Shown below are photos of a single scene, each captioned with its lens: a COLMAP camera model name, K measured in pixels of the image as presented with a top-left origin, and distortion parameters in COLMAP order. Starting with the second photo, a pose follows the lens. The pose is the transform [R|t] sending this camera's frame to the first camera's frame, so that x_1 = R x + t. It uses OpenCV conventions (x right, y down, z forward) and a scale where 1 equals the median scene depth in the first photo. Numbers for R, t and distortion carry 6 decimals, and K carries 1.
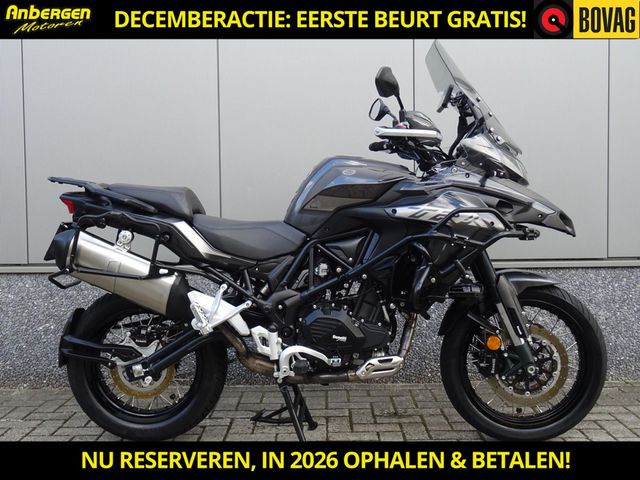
lens RADIAL K [[693.6, 0, 320.0], [0, 693.6, 237.2], [0, 0, 1]] dist [-0.008842, 0.000000]
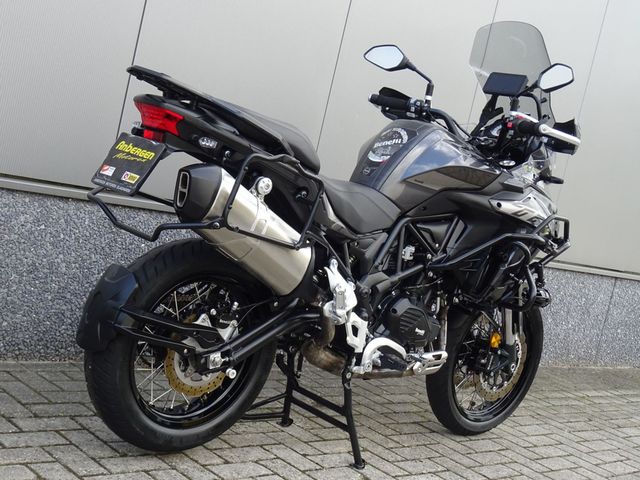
lens RADIAL K [[970.8, 0, 319.5], [0, 970.8, 242.0], [0, 0, 1]] dist [0.000344, 0.000000]
pose [[0.696185, 0.105550, 0.710060, -0.956204], [-0.194327, 0.979910, 0.044867, 0.000311], [-0.691059, -0.169220, 0.702710, 0.221730]]
